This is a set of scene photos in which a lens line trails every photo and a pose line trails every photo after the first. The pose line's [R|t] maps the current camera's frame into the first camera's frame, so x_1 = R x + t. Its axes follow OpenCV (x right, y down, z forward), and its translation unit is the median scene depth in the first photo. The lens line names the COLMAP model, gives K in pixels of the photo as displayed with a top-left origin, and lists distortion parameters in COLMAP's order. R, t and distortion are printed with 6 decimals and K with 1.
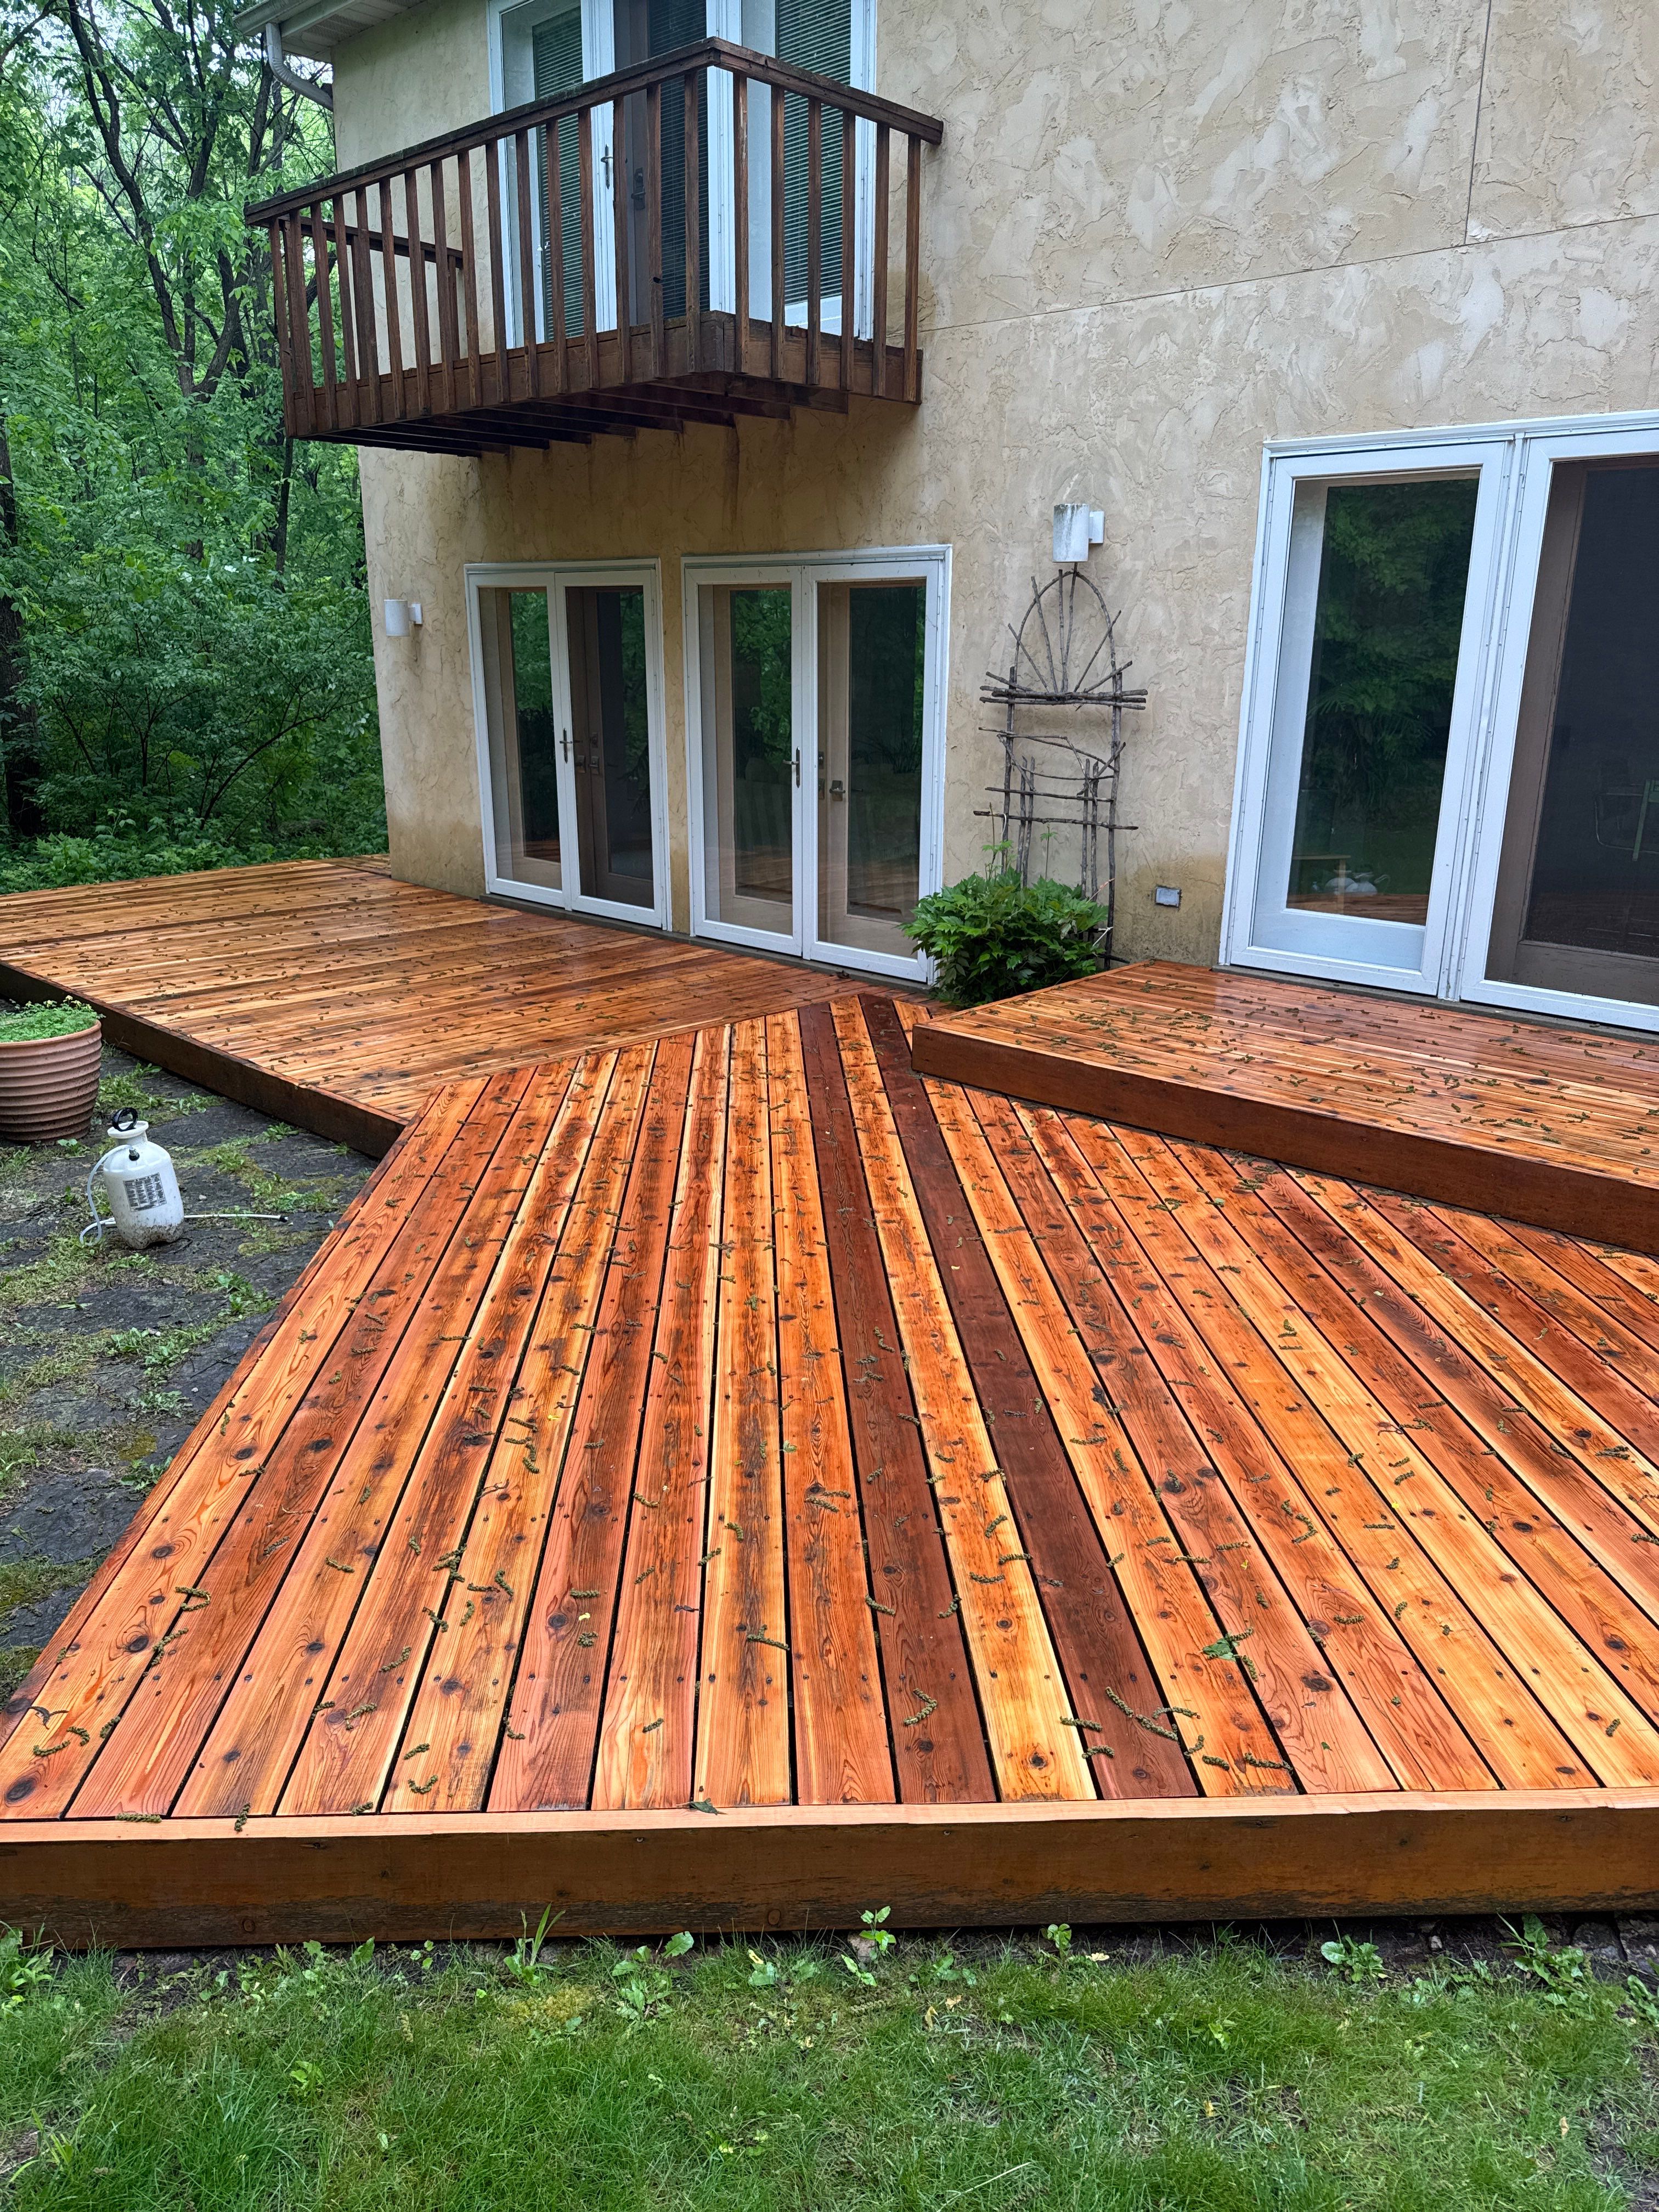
lens RADIAL K [[1554.3, 0, 848.0], [0, 1554.3, 1084.1], [0, 0, 1]] dist [0.062243, -0.071826]
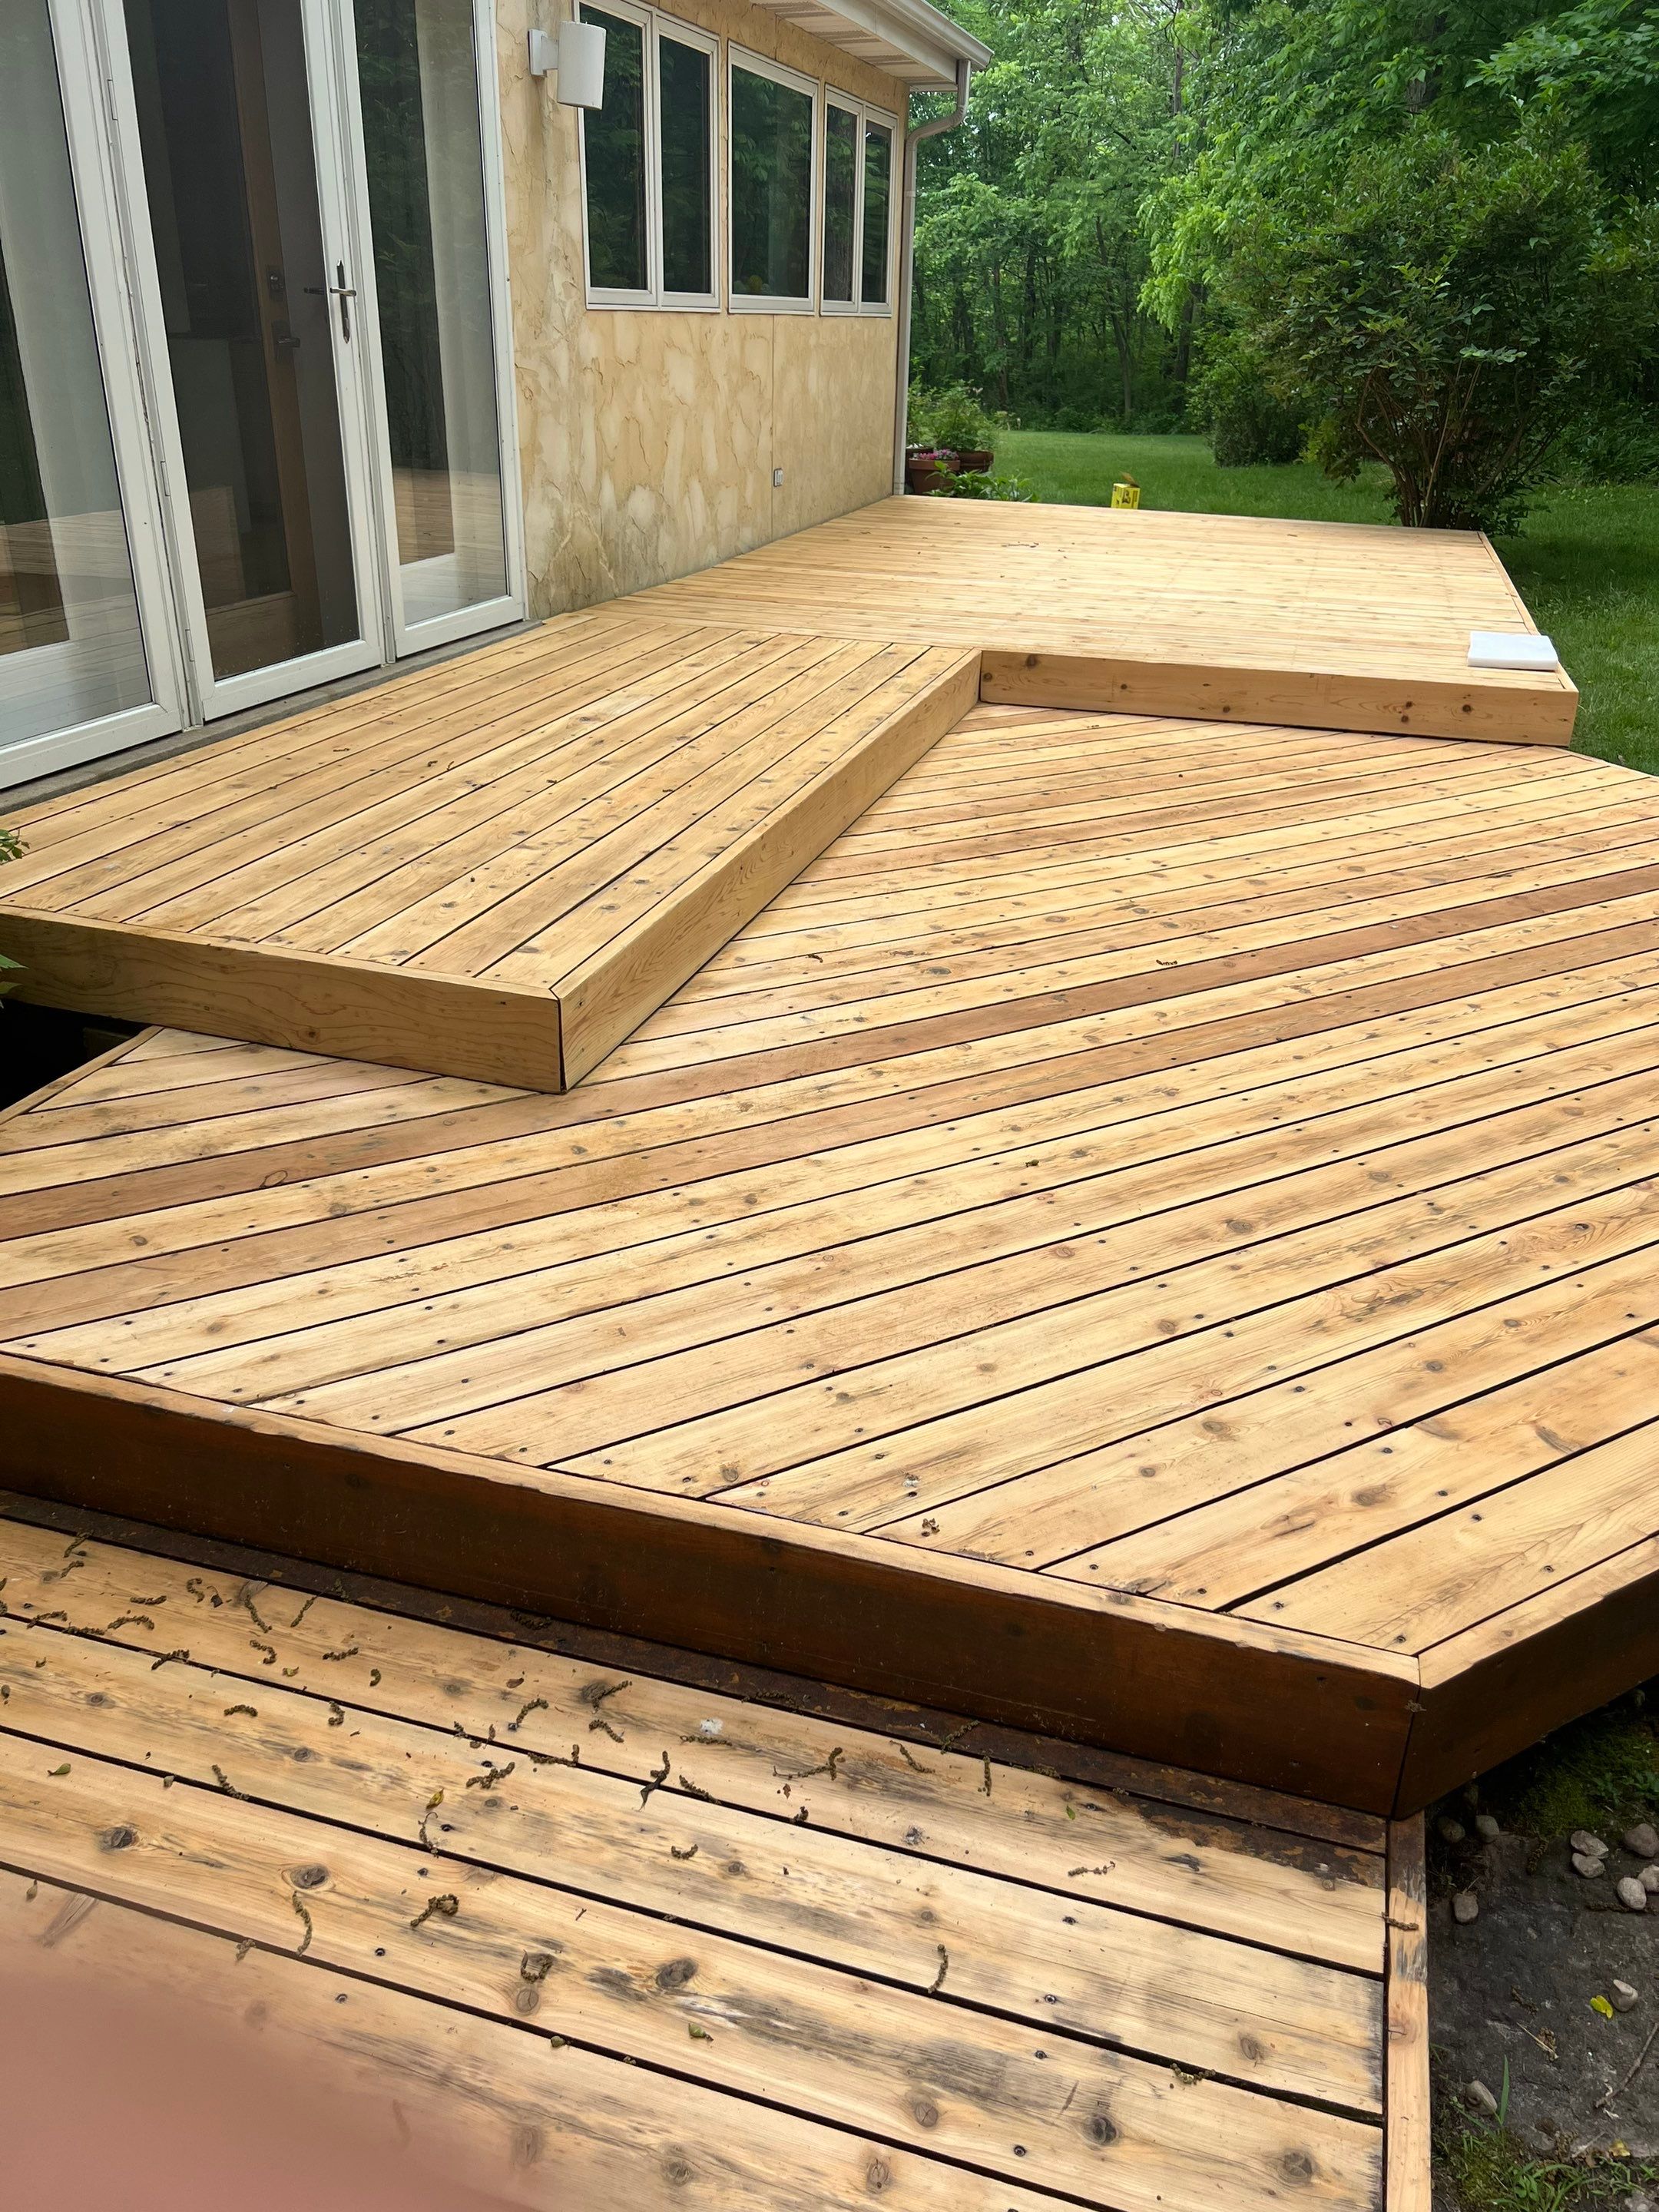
lens RADIAL K [[1638.0, 0, 844.2], [0, 1638.0, 1121.4], [0, 0, 1]] dist [0.044788, -0.043378]
pose [[-0.462908, -0.410563, 0.785591, -0.513068], [0.212585, 0.808979, 0.548051, -0.339014], [-0.860537, 0.420703, -0.287204, 1.432242]]
